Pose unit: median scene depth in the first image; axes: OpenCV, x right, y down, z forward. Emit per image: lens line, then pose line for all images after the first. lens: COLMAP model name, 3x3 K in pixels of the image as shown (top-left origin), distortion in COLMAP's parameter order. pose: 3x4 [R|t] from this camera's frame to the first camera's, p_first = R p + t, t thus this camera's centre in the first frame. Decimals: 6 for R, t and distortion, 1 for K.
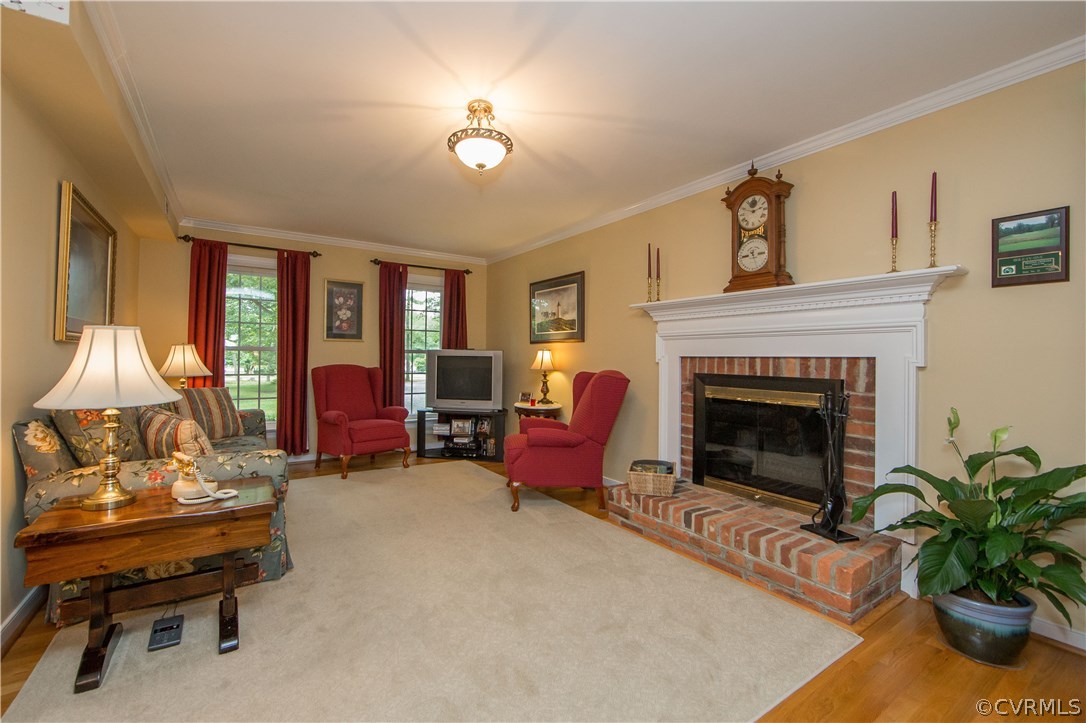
lens RADIAL K [[451.2, 0, 518.9], [0, 451.2, 351.7], [0, 0, 1]] dist [-0.011775, 0.001998]
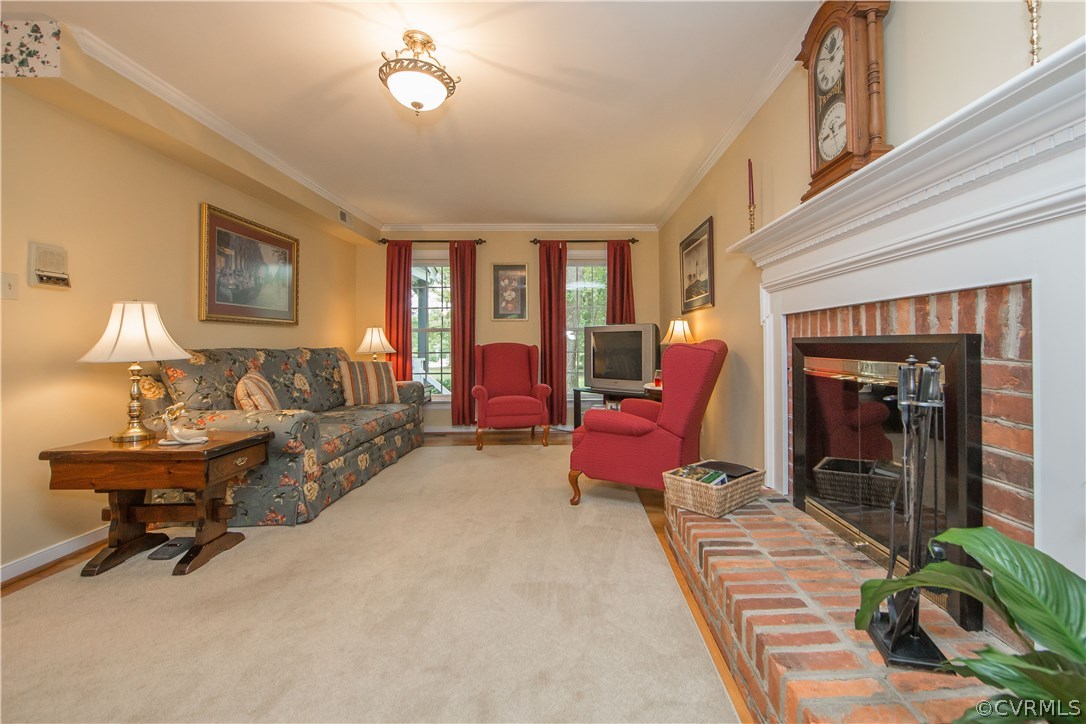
lens RADIAL K [[451.2, 0, 570.6], [0, 451.2, 338.2], [0, 0, 1]] dist [-0.011775, 0.001998]
pose [[0.864608, -0.022348, -0.501950, 0.487257], [0.021928, 0.999737, -0.006739, 0.050323], [0.501969, -0.005180, 0.864870, 0.300074]]
